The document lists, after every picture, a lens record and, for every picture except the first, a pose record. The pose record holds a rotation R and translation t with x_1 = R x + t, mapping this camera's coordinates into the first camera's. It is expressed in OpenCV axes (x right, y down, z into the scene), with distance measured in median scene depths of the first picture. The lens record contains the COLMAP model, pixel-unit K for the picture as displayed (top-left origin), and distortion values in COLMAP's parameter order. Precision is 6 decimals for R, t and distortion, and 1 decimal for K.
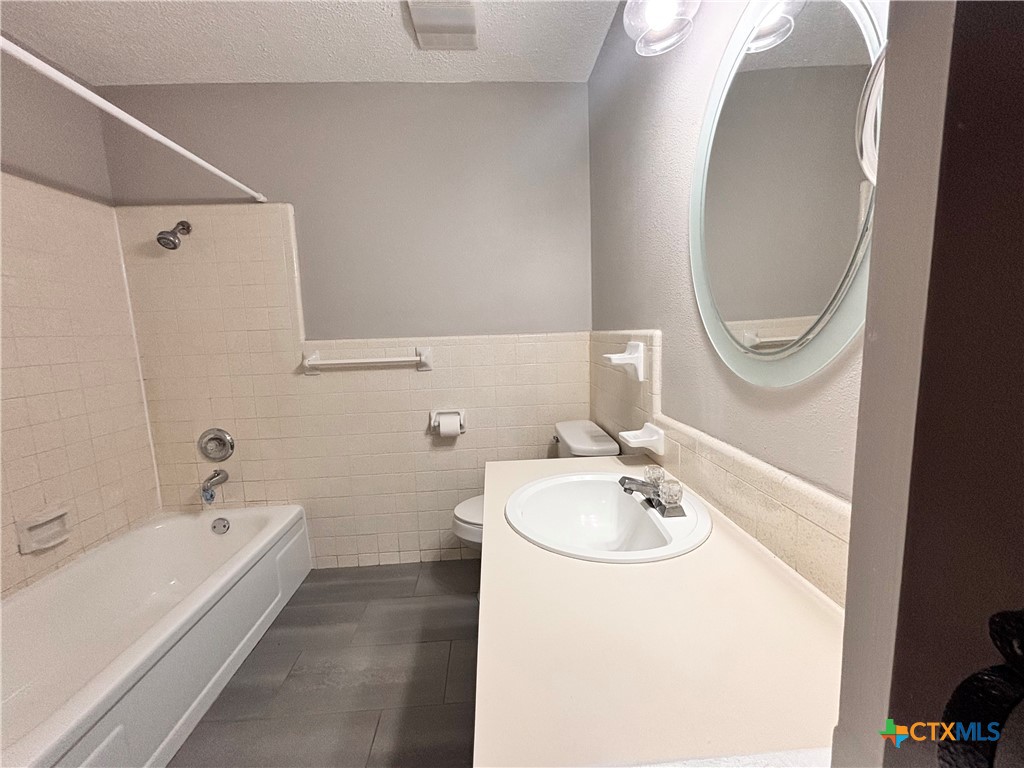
lens RADIAL K [[413.8, 0, 508.9], [0, 413.8, 383.6], [0, 0, 1]] dist [0.002097, 0.000939]
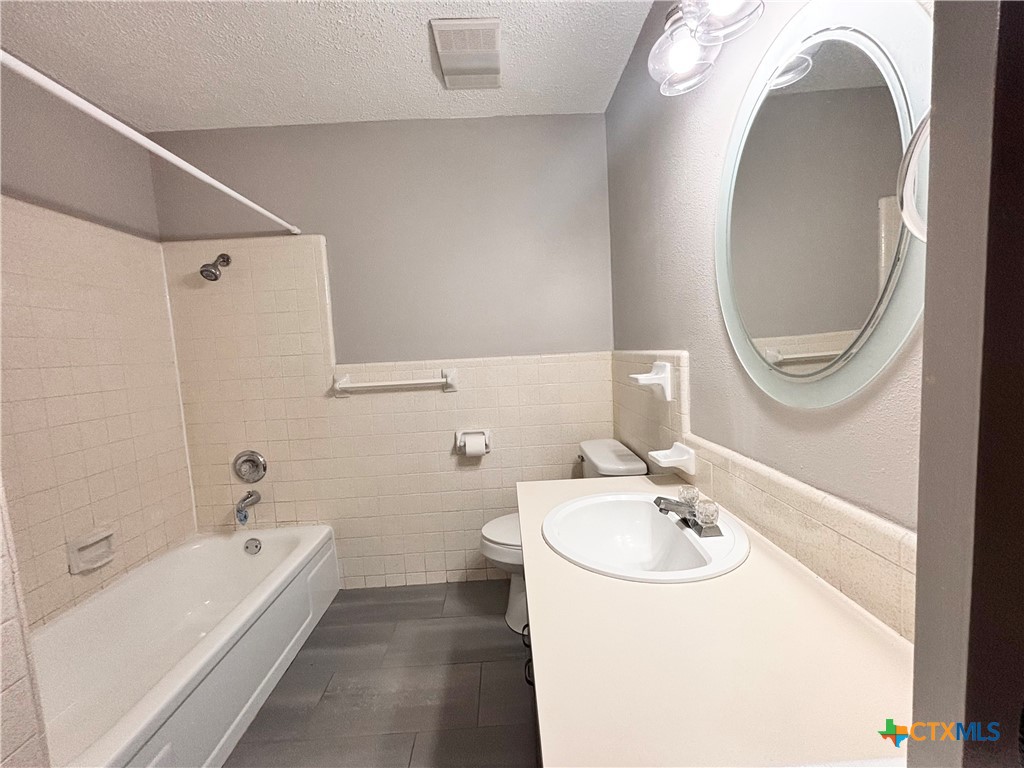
lens RADIAL K [[413.8, 0, 508.9], [0, 413.8, 383.6], [0, 0, 1]] dist [0.002097, 0.000939]
pose [[0.999440, -0.013947, -0.030416, -0.031282], [0.012690, 0.999072, -0.041163, -0.008897], [0.030961, 0.040754, 0.998689, -0.021830]]
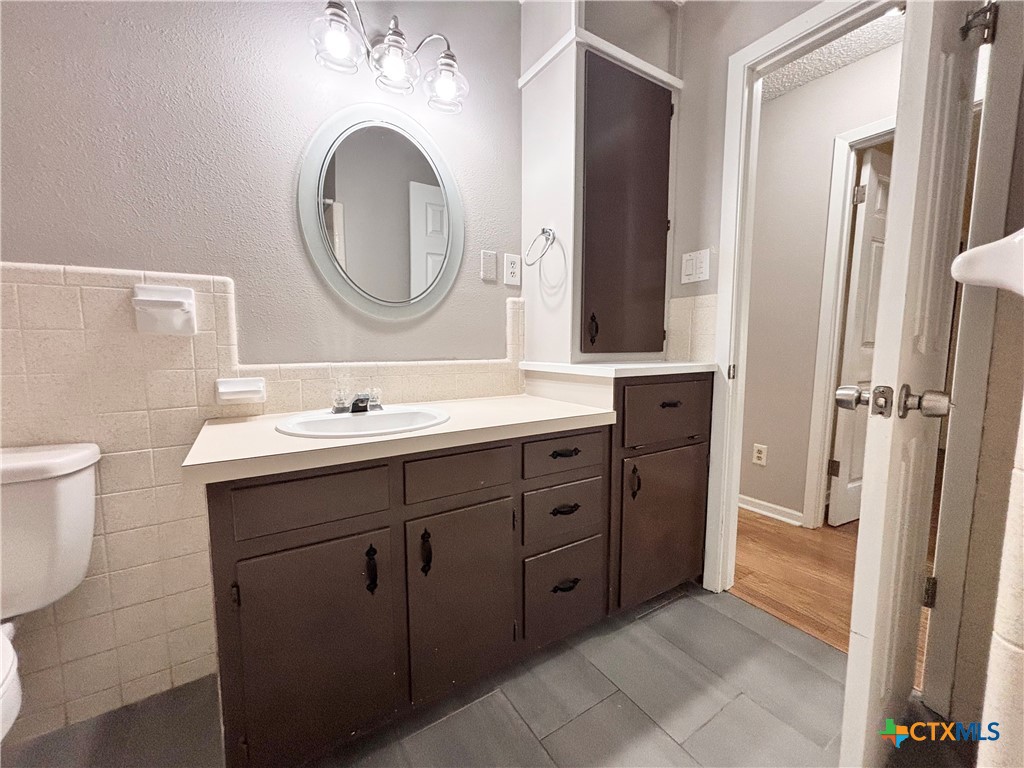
lens RADIAL K [[413.8, 0, 508.9], [0, 413.8, 383.6], [0, 0, 1]] dist [0.002097, 0.000939]
pose [[-0.485984, -0.047837, 0.872657, -0.570375], [0.129379, 0.983561, 0.125968, 0.053988], [-0.864338, 0.174122, -0.471806, 0.653476]]
